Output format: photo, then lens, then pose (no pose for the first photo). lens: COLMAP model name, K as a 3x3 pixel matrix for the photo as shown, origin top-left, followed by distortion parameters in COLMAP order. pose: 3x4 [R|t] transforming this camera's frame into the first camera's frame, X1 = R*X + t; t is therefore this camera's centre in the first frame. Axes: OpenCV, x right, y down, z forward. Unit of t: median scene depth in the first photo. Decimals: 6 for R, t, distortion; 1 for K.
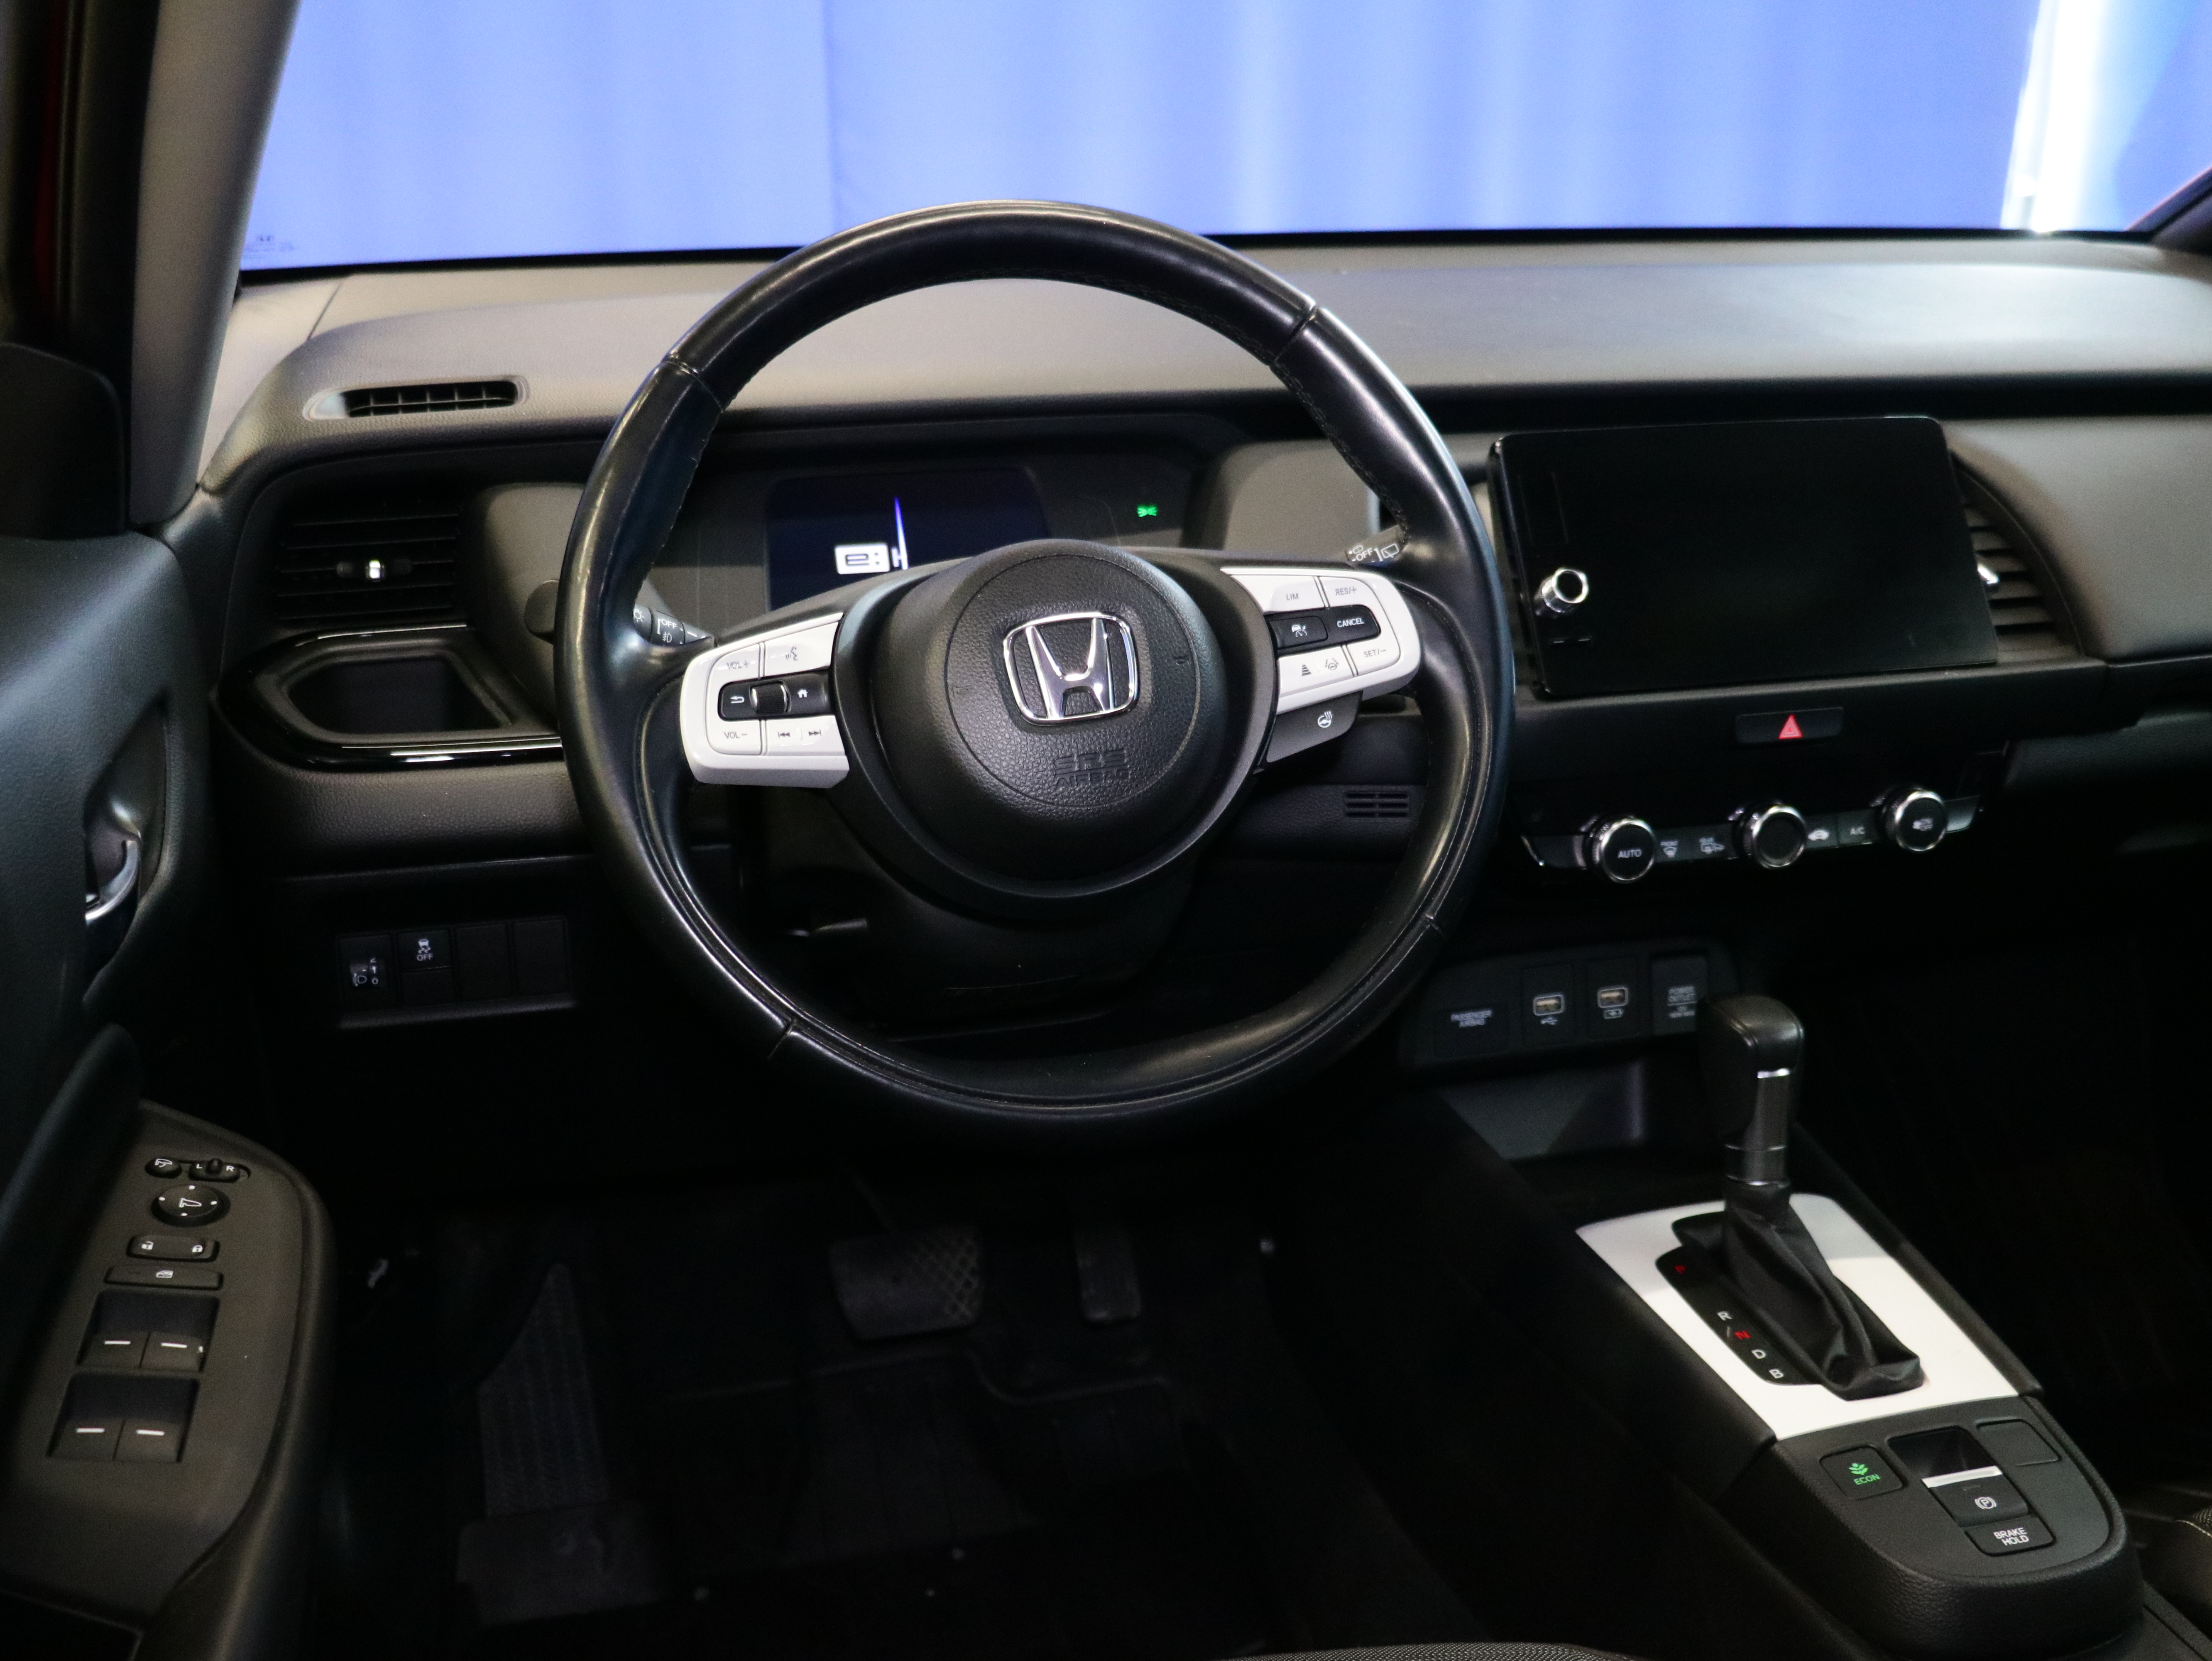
lens RADIAL K [[2251.2, 0, 1099.6], [0, 2251.2, 847.6], [0, 0, 1]] dist [-0.034939, 0.000000]
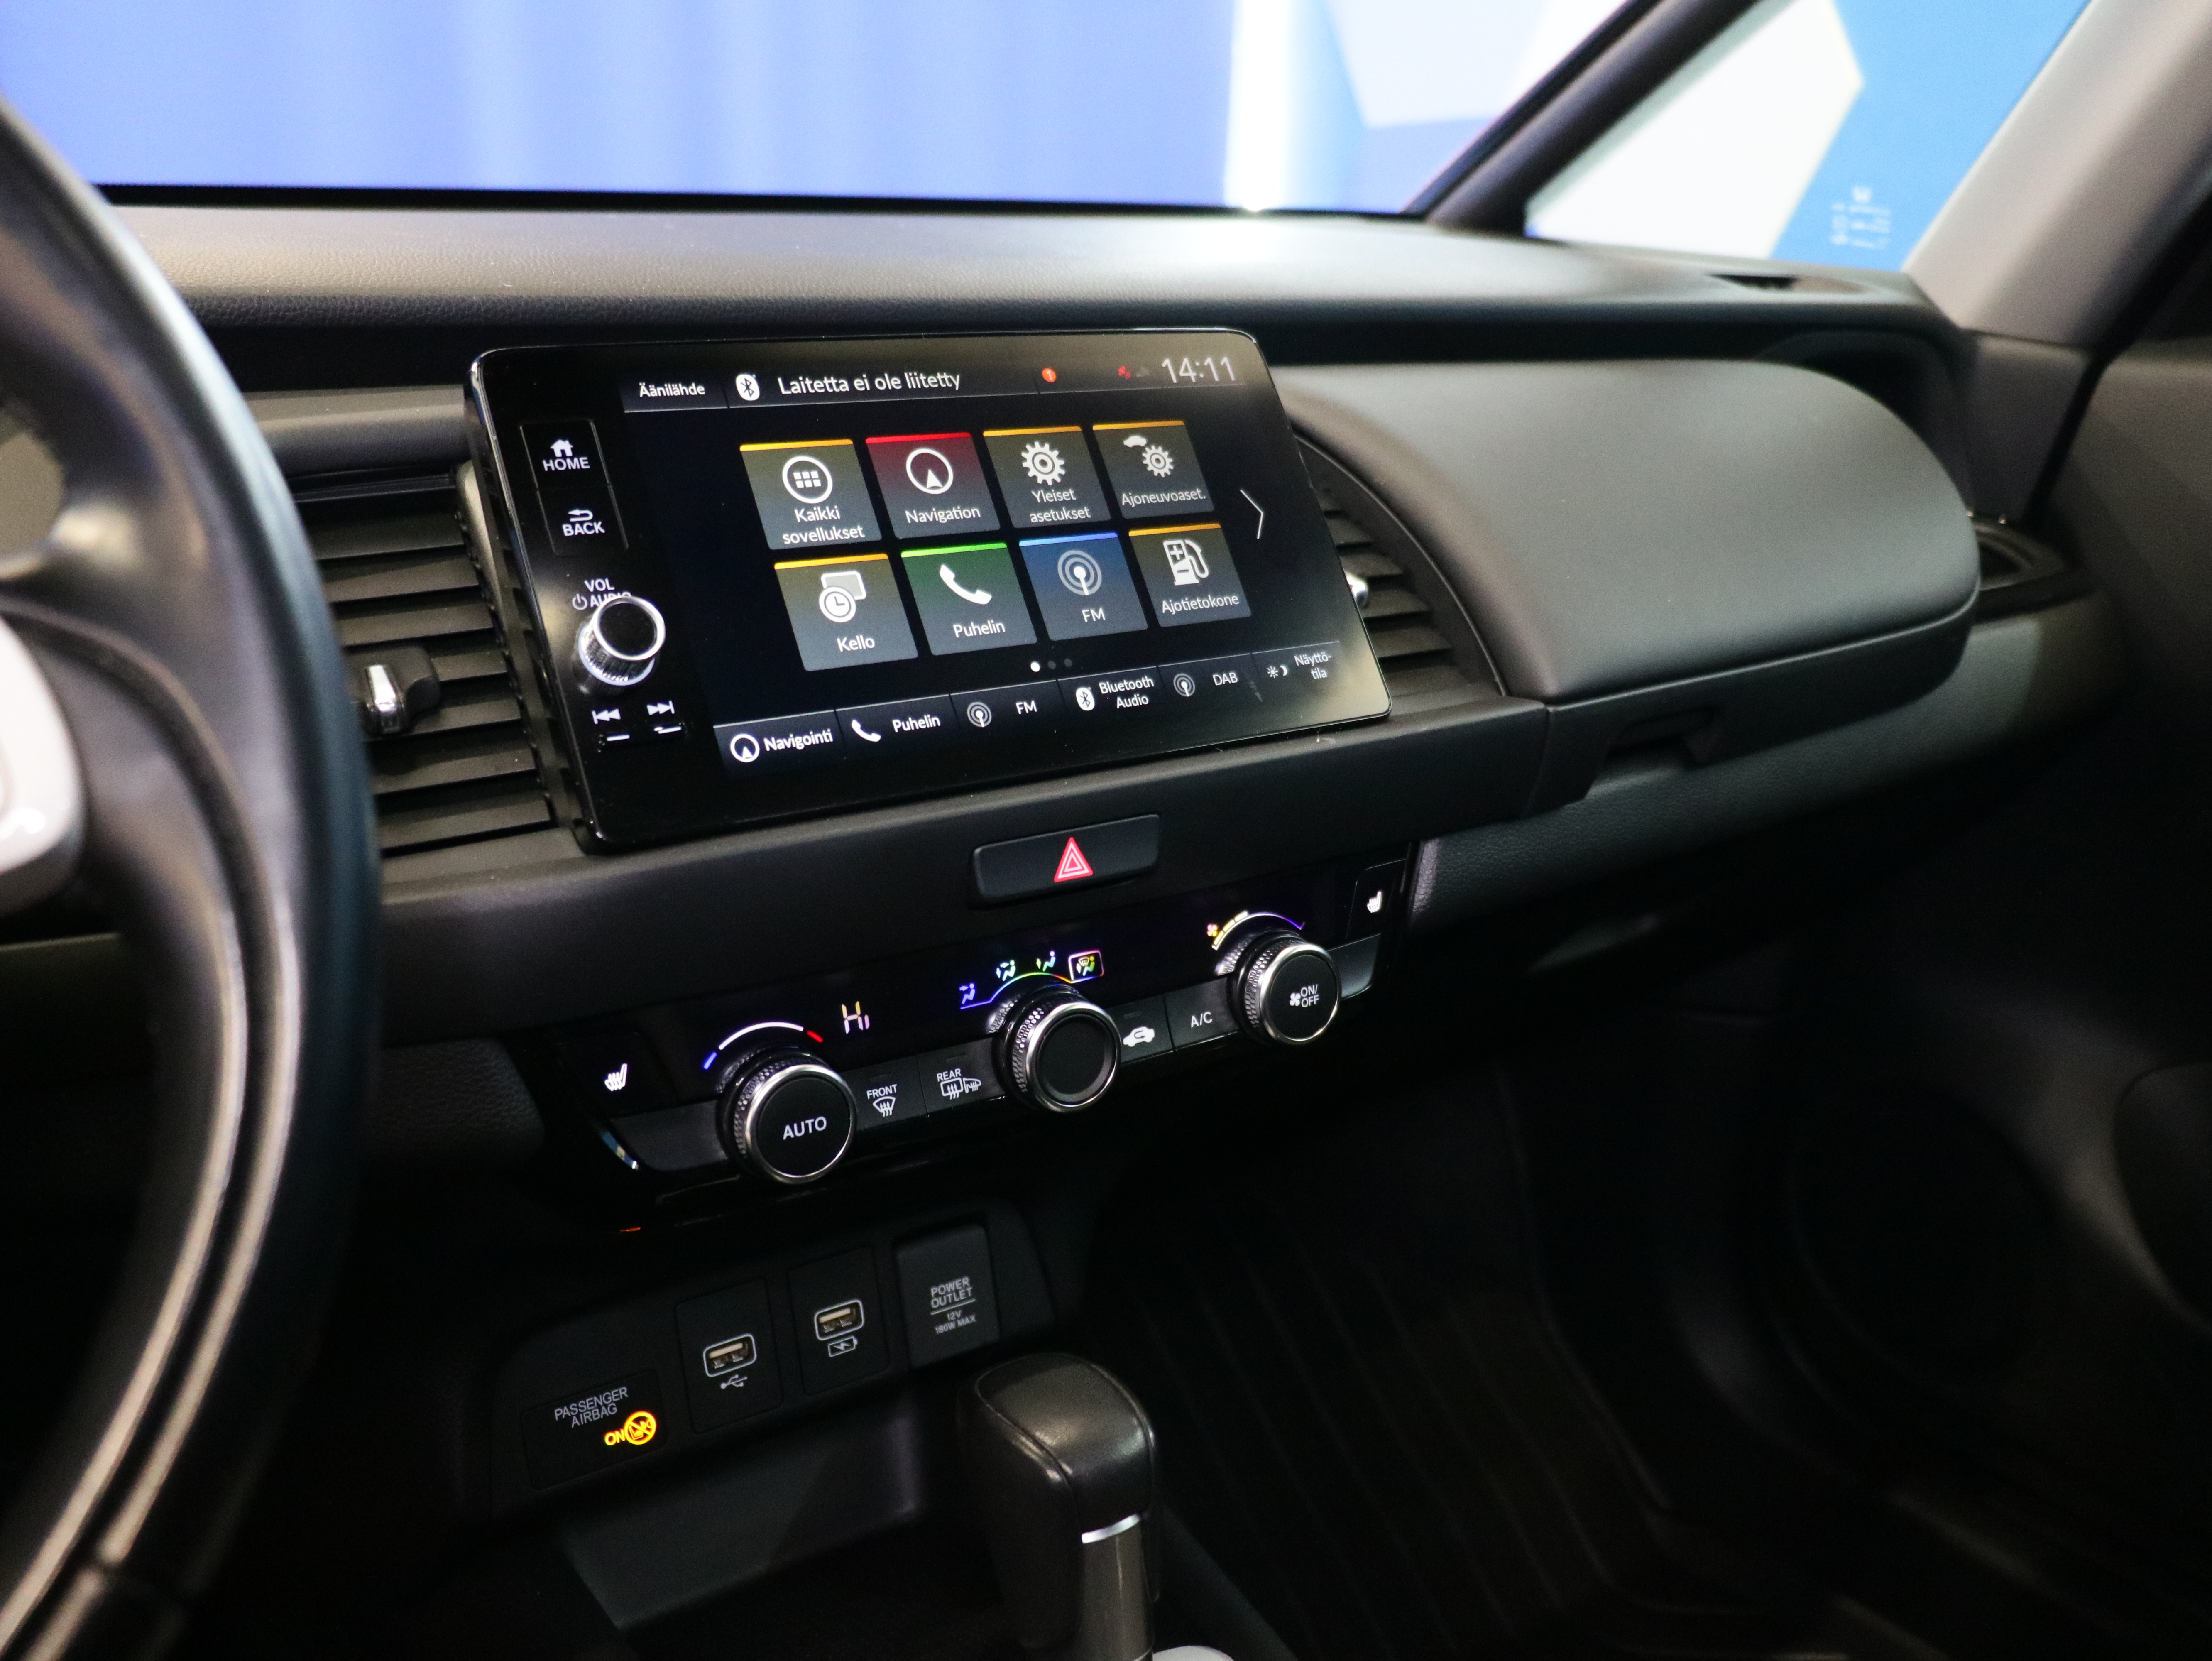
lens RADIAL K [[1986.8, 0, 1104.1], [0, 1986.8, 827.4], [0, 0, 1]] dist [-0.029765, 0.044330]
pose [[0.949022, -0.089738, 0.302164, 0.179031], [0.105572, 0.993743, -0.036449, -0.045711], [-0.297003, 0.066491, 0.952559, 0.564666]]
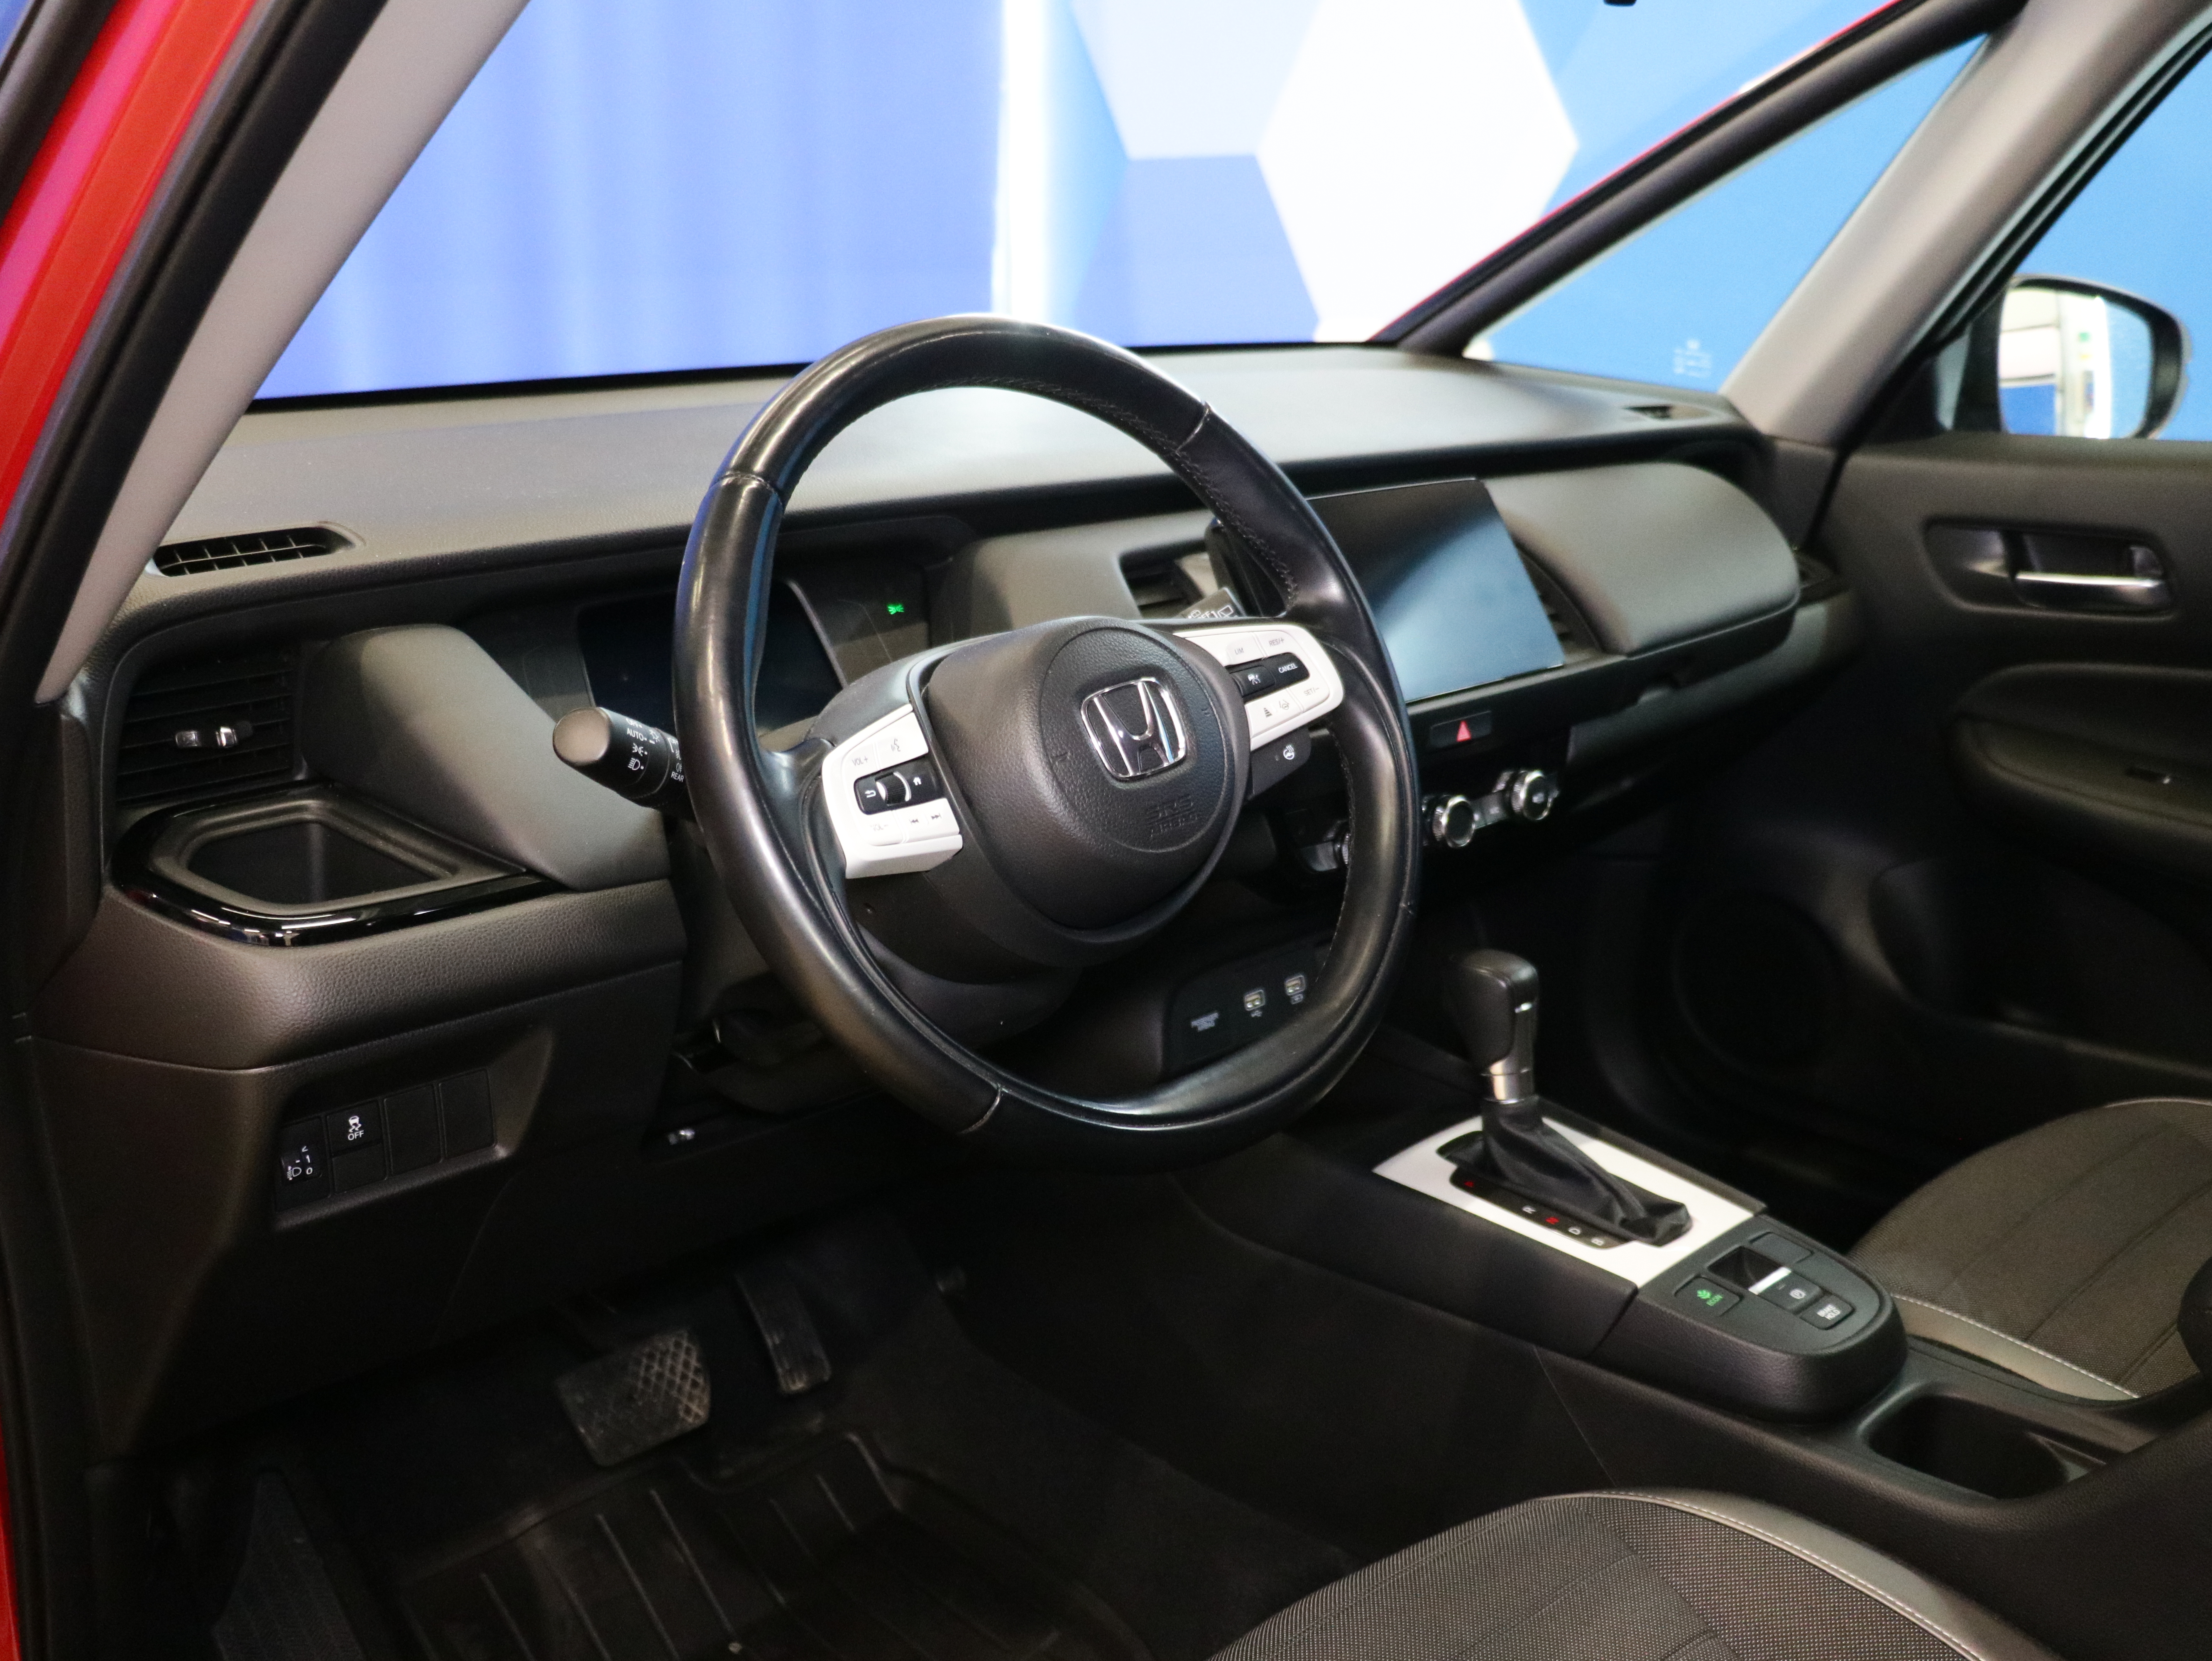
lens RADIAL K [[2064.7, 0, 1101.9], [0, 2064.7, 847.6], [0, 0, 1]] dist [-0.034608, 0.000000]
pose [[0.884349, -0.139504, 0.445496, -0.403841], [0.160514, 0.986987, -0.009567, -0.012270], [-0.438364, 0.079968, 0.895233, 0.086186]]
